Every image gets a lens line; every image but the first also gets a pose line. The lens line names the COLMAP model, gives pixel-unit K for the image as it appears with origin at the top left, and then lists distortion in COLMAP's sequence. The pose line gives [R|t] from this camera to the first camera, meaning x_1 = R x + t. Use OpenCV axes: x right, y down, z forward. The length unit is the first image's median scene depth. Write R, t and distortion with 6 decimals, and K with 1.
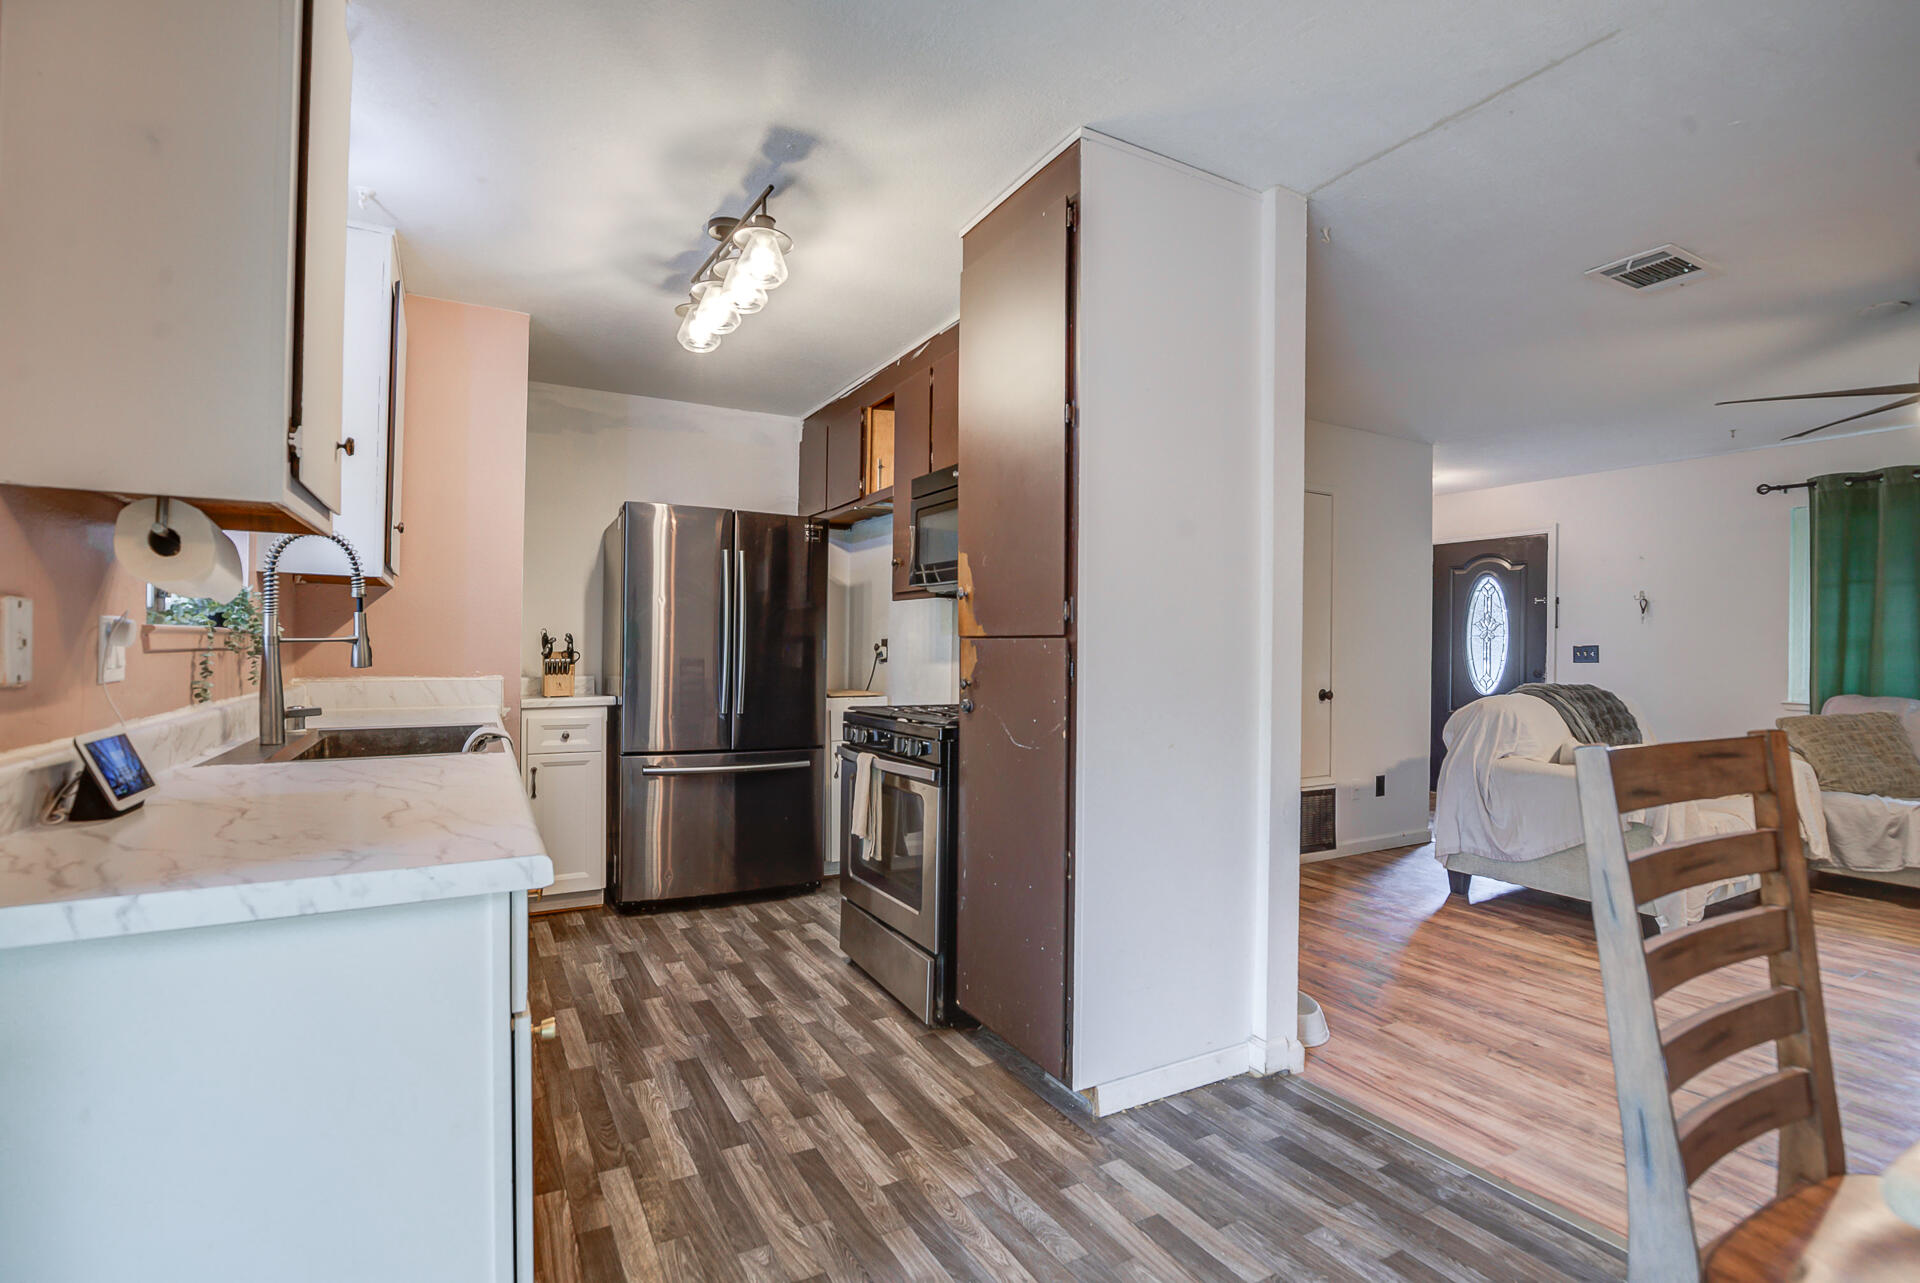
lens RADIAL K [[894.2, 0, 960.2], [0, 894.2, 649.8], [0, 0, 1]] dist [-0.029834, 0.005003]
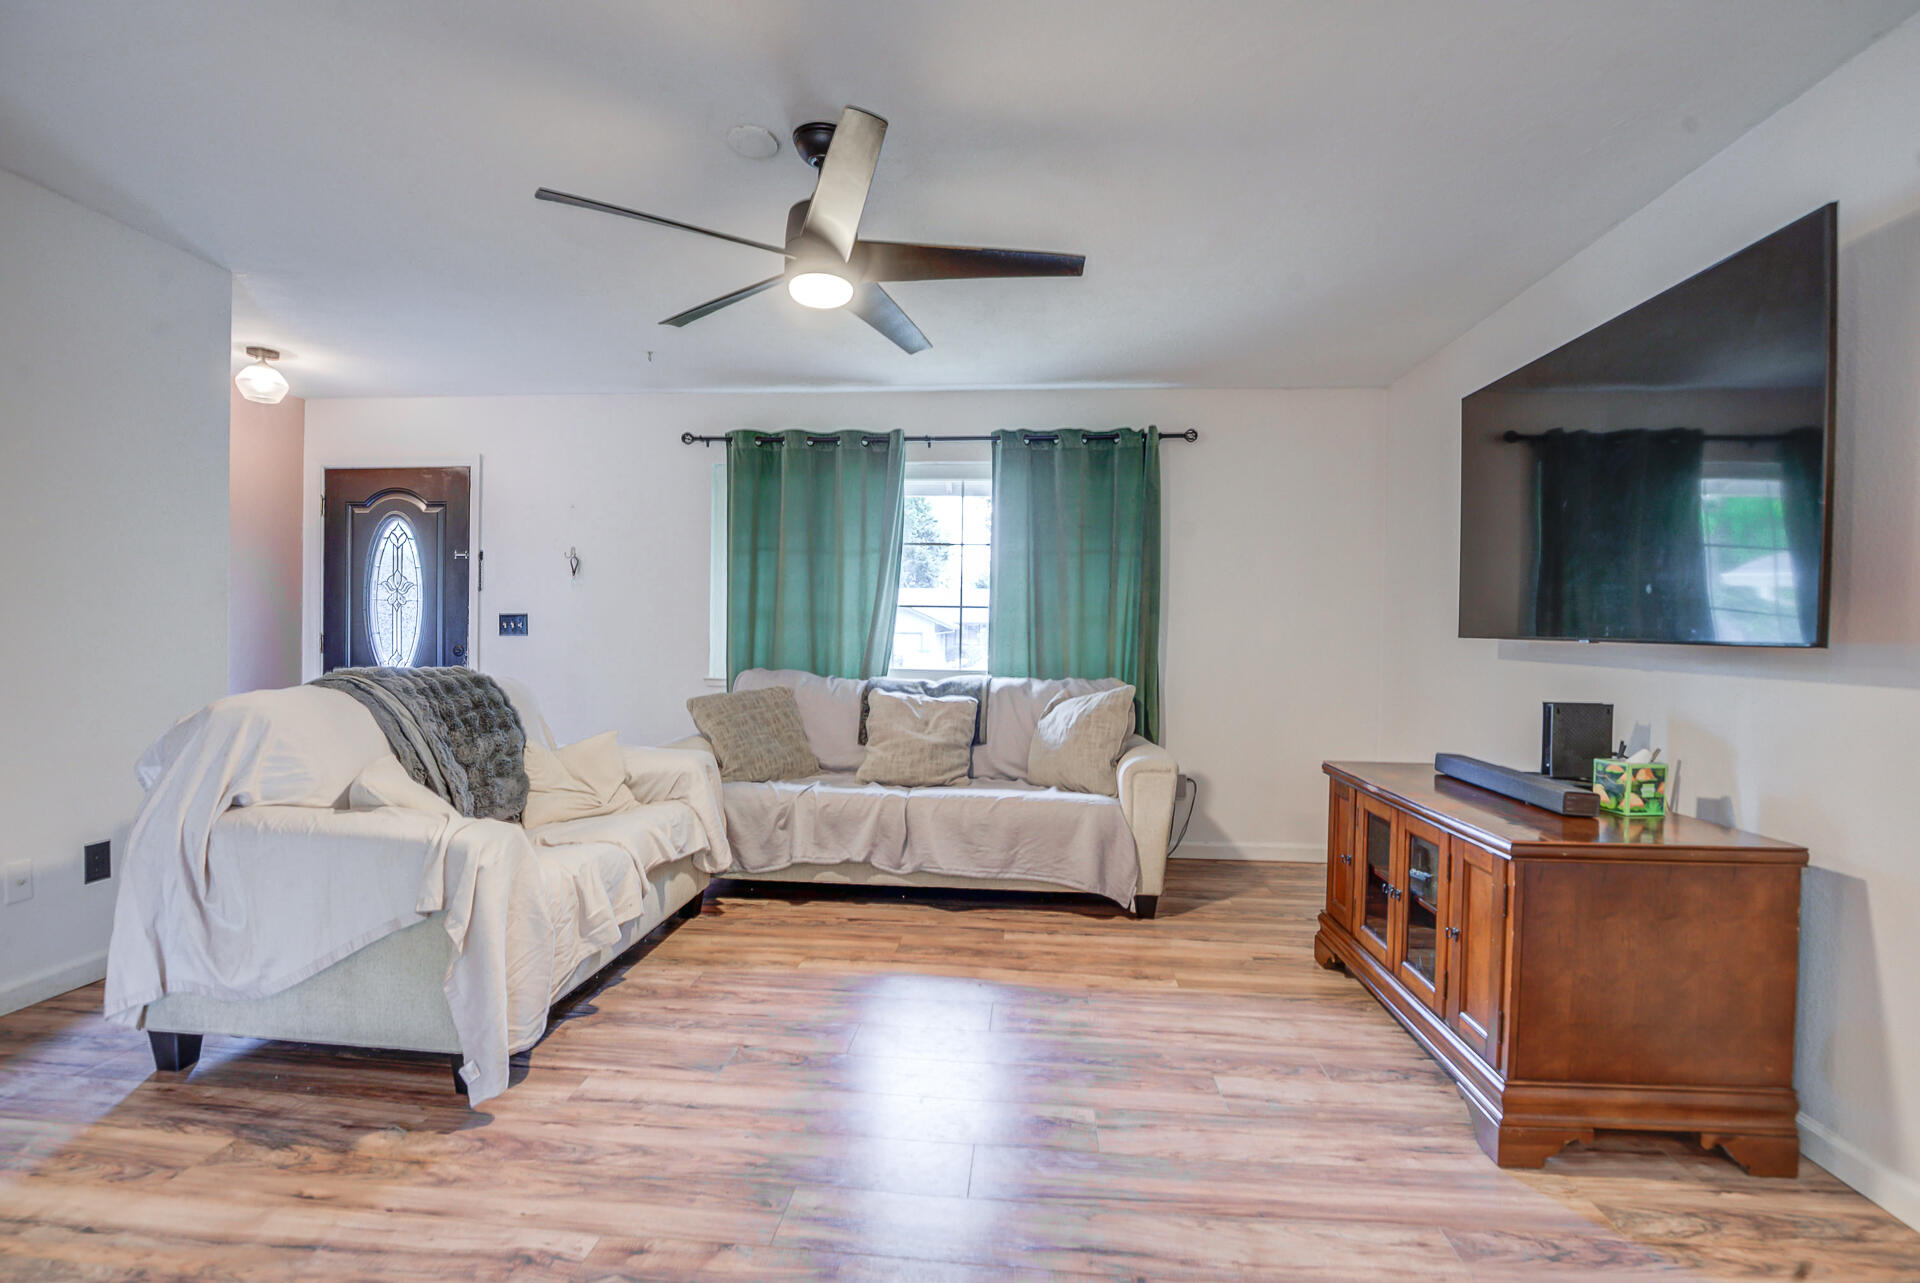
lens RADIAL K [[894.2, 0, 960.2], [0, 894.2, 649.8], [0, 0, 1]] dist [-0.029834, 0.005003]
pose [[0.563921, -0.015364, 0.825686, 0.350750], [-0.006011, 0.999724, 0.022707, 0.008489], [-0.825807, -0.017768, 0.563673, 0.279182]]
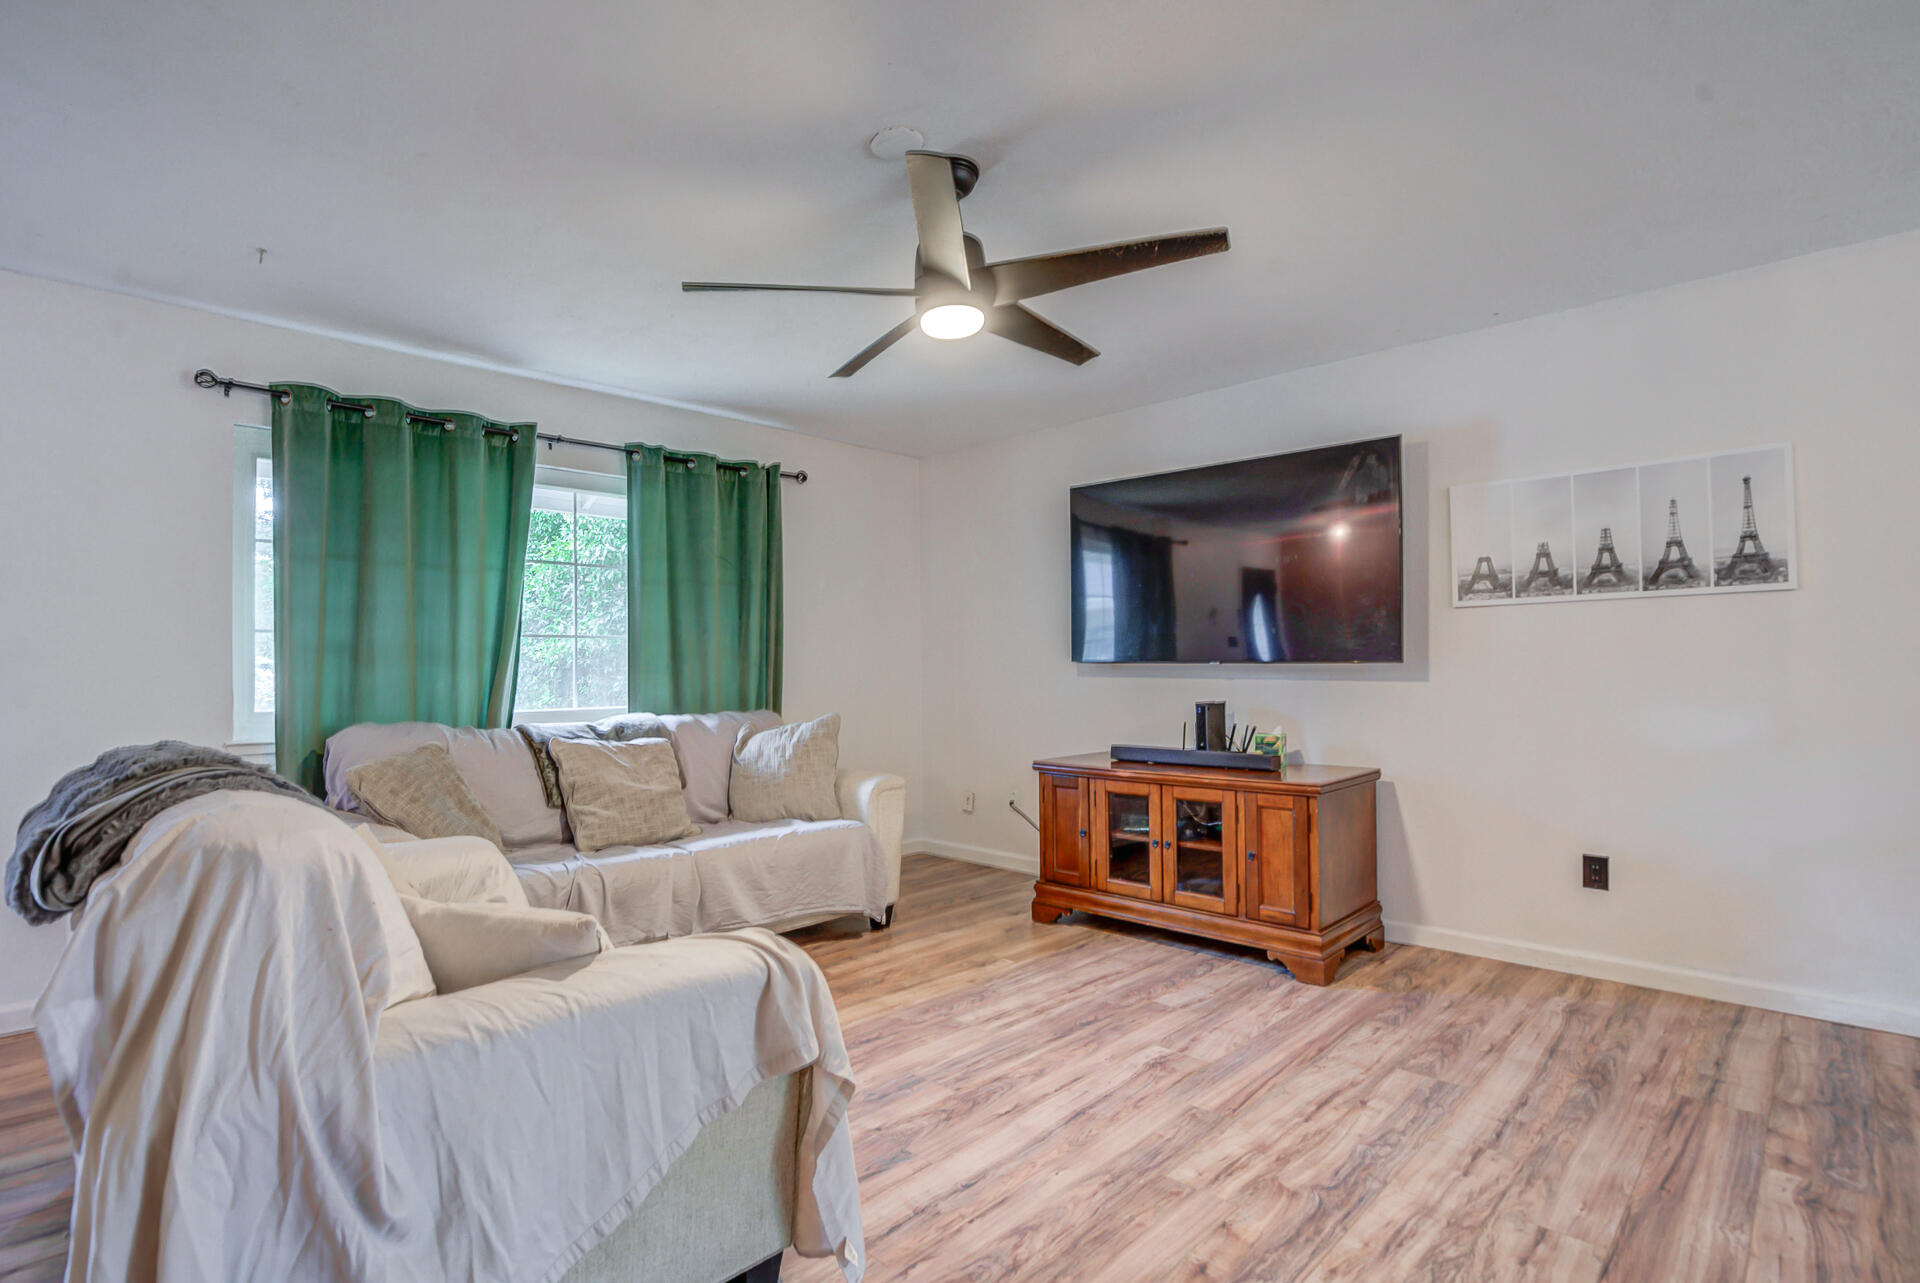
lens RADIAL K [[925.3, 0, 894.1], [0, 925.3, 652.3], [0, 0, 1]] dist [-0.026321, 0.000511]
pose [[-0.245782, 0.007112, 0.969299, 0.238093], [0.011210, 0.999927, -0.004495, 0.004708], [-0.969260, 0.009761, -0.245844, 0.759192]]
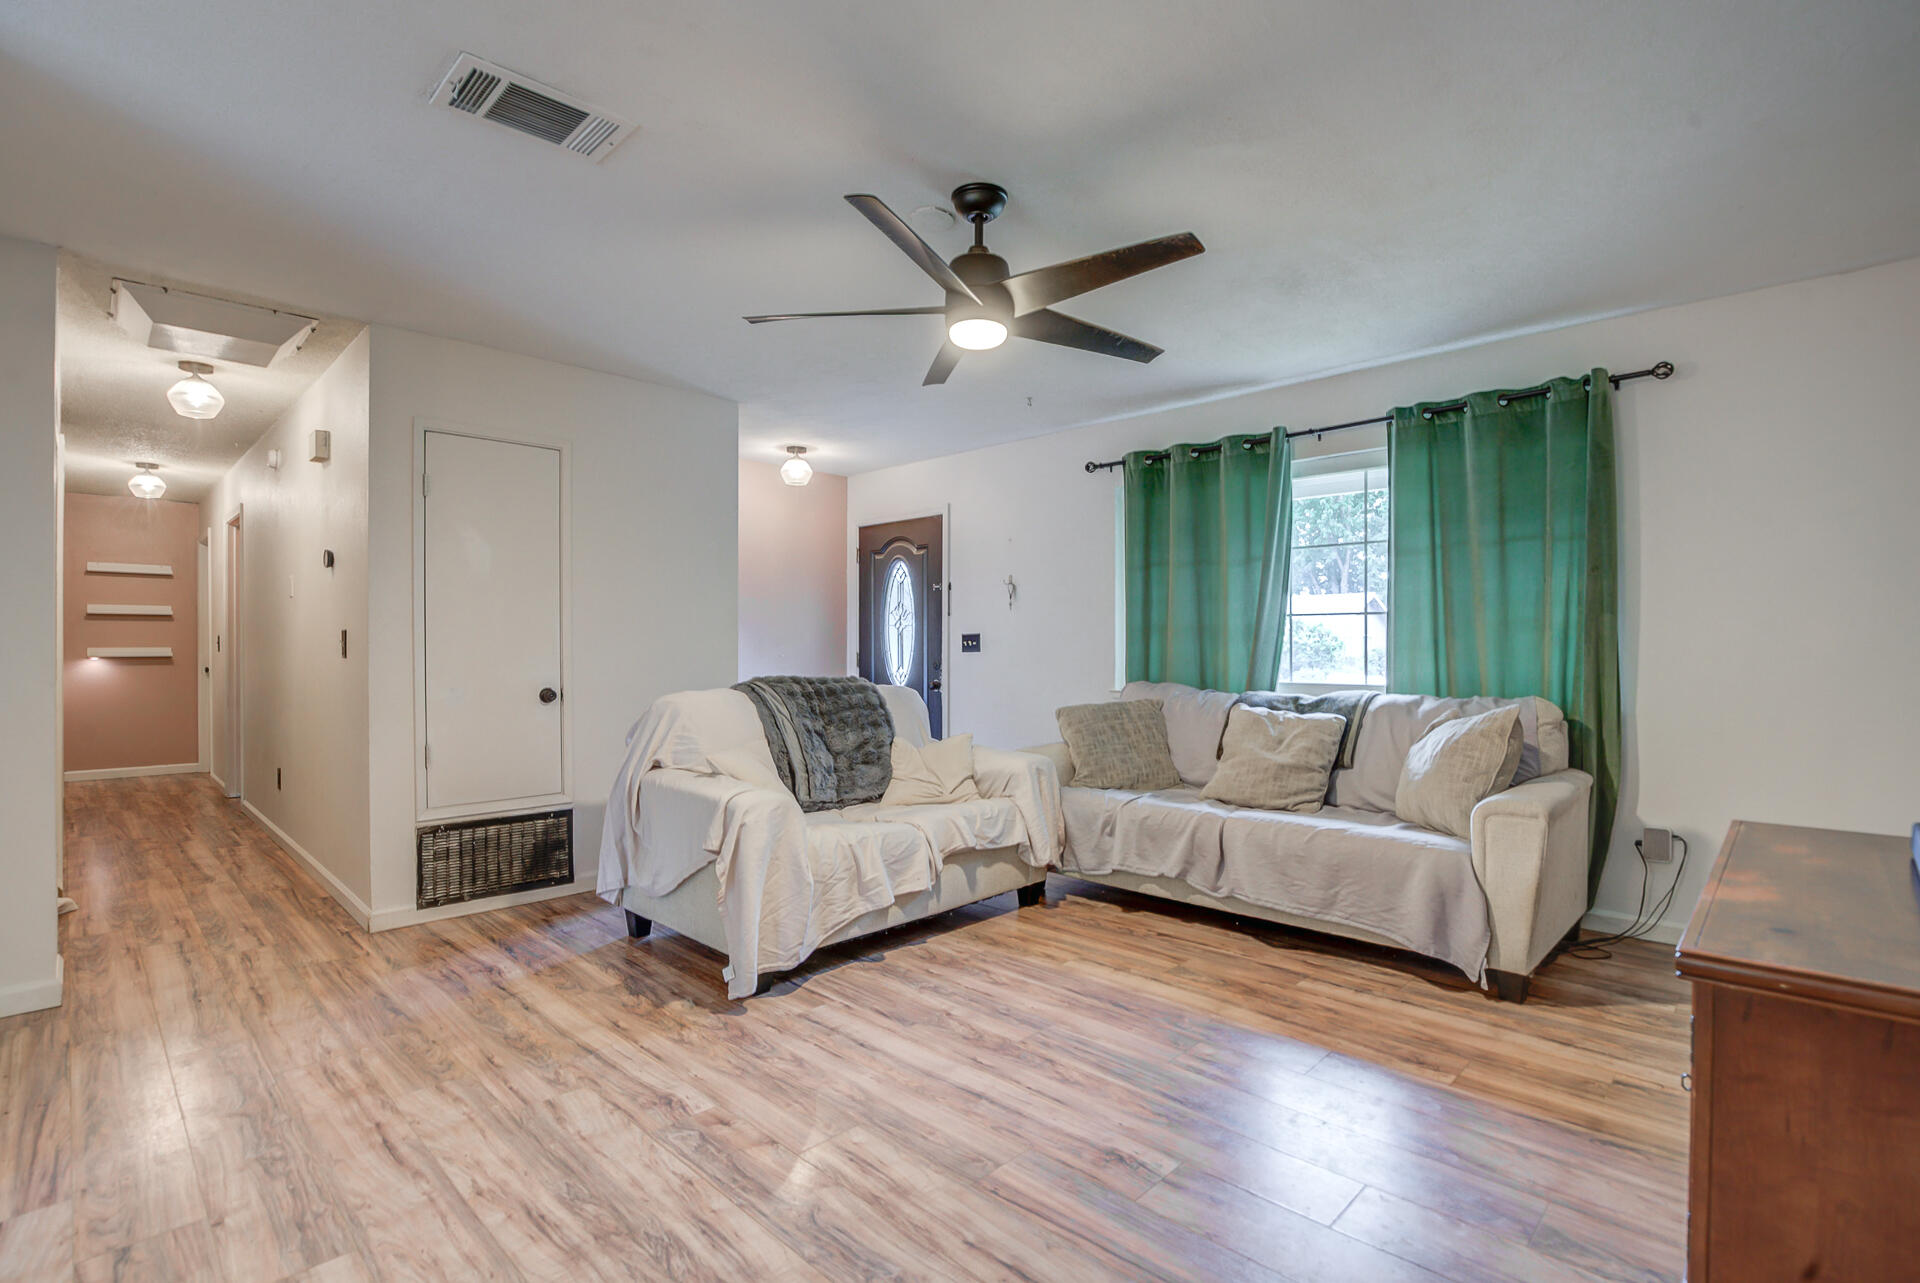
lens RADIAL K [[894.2, 0, 960.2], [0, 894.2, 649.8], [0, 0, 1]] dist [-0.029834, 0.005003]
pose [[0.959283, -0.012721, 0.282161, 0.542418], [0.012359, 0.999919, 0.003063, 0.011350], [-0.282177, 0.000549, 0.959362, 0.114258]]
